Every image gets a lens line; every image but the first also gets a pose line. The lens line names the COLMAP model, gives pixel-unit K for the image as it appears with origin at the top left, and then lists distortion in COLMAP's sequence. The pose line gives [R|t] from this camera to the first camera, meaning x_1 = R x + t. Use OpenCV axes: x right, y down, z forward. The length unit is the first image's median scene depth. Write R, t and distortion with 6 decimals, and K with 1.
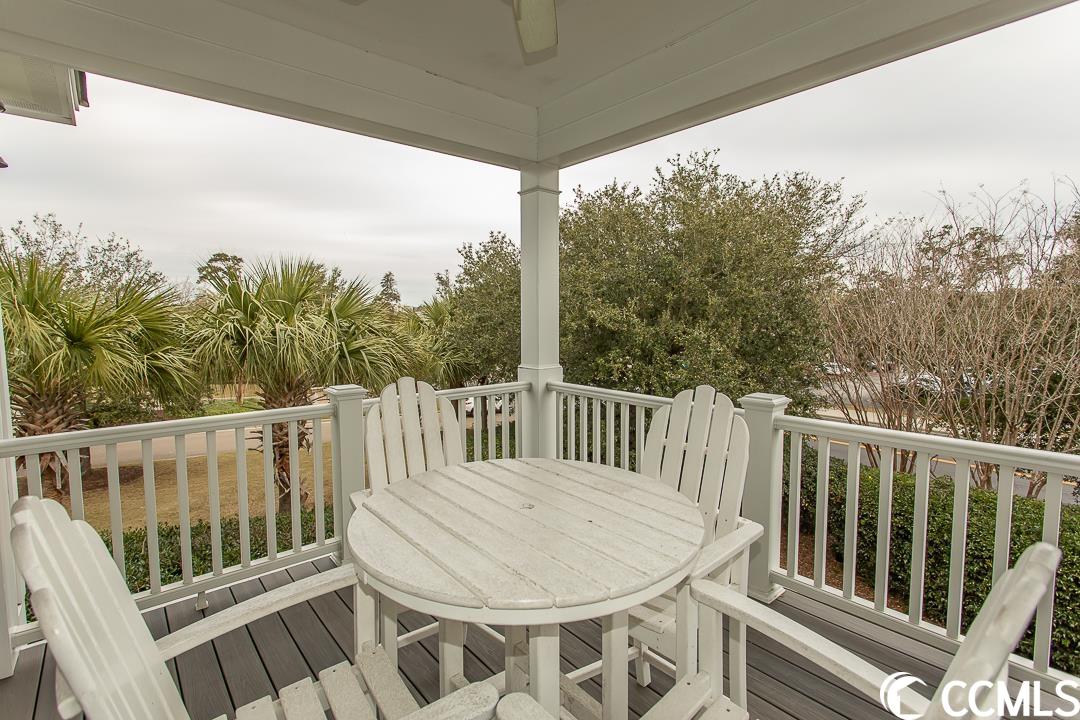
lens RADIAL K [[509.4, 0, 538.6], [0, 509.4, 348.9], [0, 0, 1]] dist [-0.000536, 0.002738]
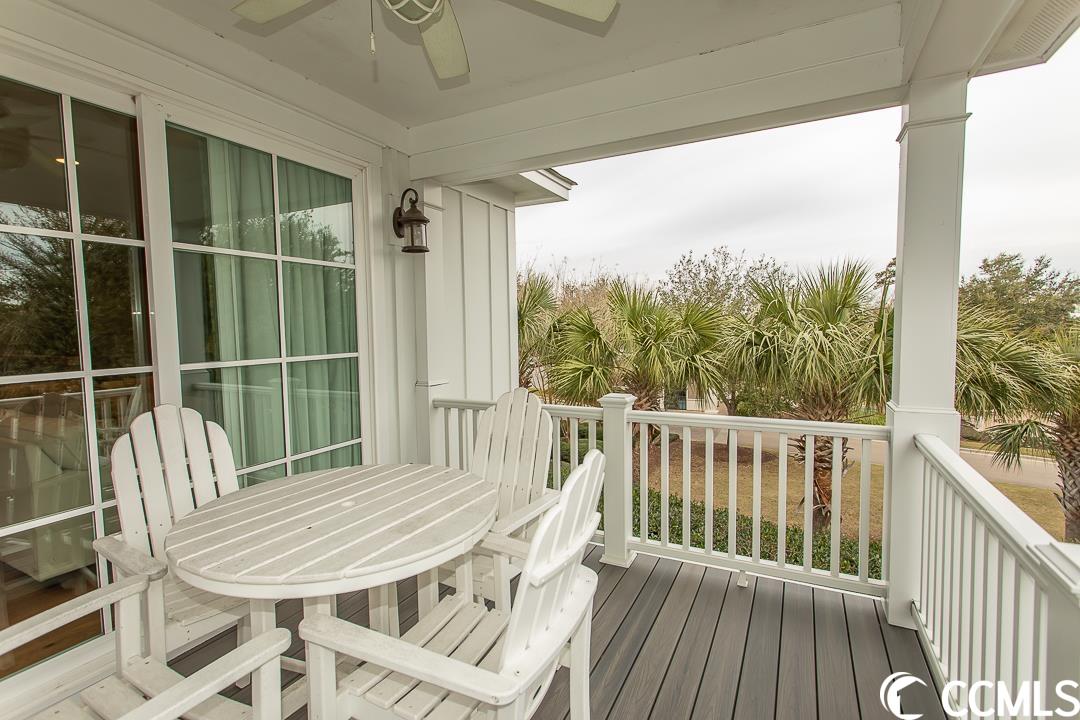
lens RADIAL K [[509.4, 0, 537.1], [0, 509.4, 361.2], [0, 0, 1]] dist [-0.000536, 0.002738]
pose [[0.372697, 0.062460, -0.925849, 0.096737], [-0.050324, 0.997624, 0.047045, -0.007112], [0.926587, 0.029059, 0.374955, 0.078764]]
